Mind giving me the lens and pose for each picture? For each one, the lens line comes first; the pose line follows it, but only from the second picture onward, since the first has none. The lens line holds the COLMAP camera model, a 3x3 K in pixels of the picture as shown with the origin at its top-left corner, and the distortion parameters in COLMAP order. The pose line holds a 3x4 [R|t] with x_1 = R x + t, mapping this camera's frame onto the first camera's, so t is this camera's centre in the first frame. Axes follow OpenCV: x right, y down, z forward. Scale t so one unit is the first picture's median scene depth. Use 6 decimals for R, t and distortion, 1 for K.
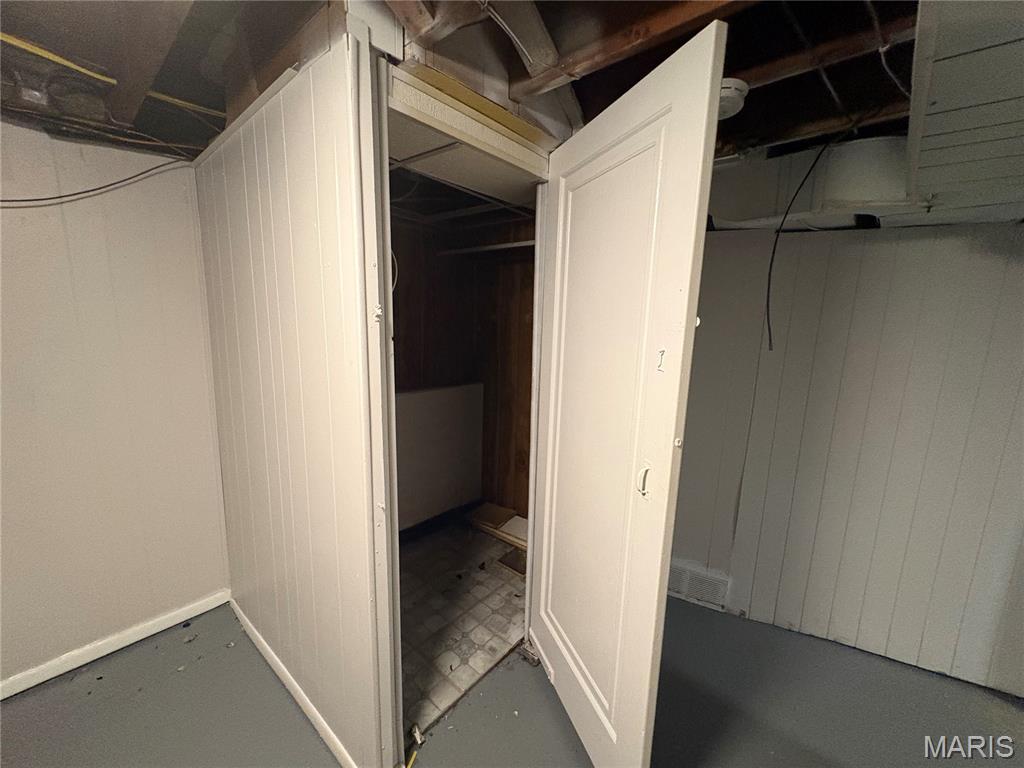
lens RADIAL K [[407.8, 0, 512.0], [0, 407.8, 384.0], [0, 0, 1]] dist [0.002961, -0.000021]
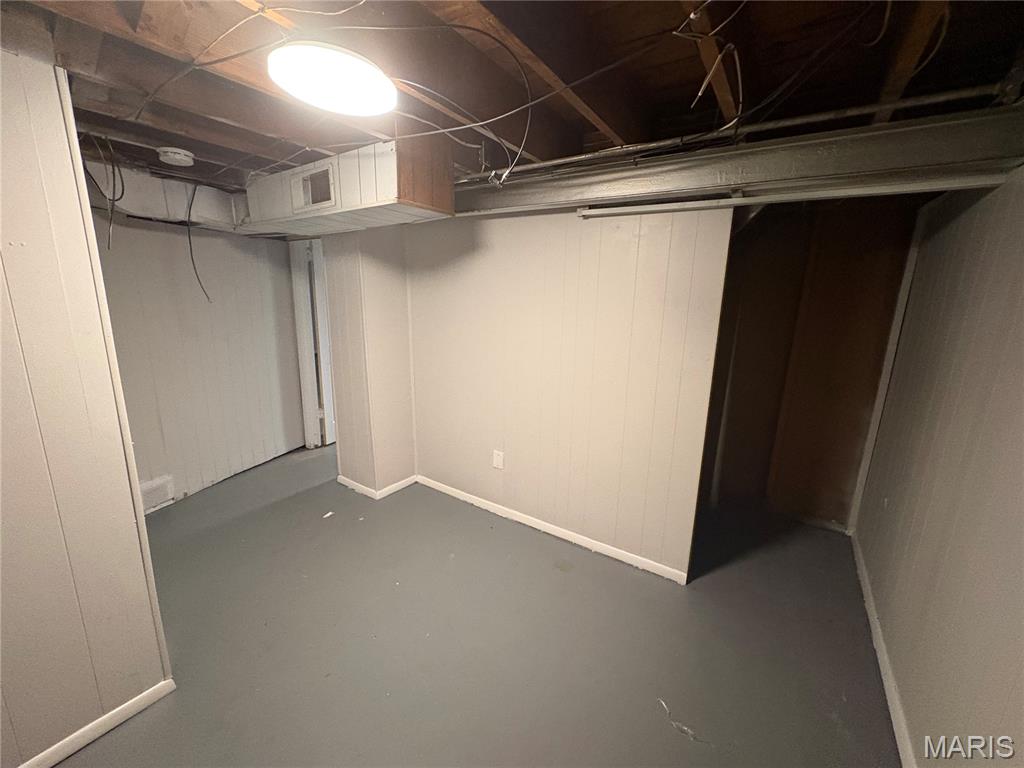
lens RADIAL K [[407.8, 0, 512.0], [0, 407.8, 384.0], [0, 0, 1]] dist [0.002961, -0.000021]
pose [[-0.112968, -0.256399, 0.959947, -0.811961], [0.131746, 0.953736, 0.270244, -0.032612], [-0.984826, 0.156998, -0.073962, -0.059448]]
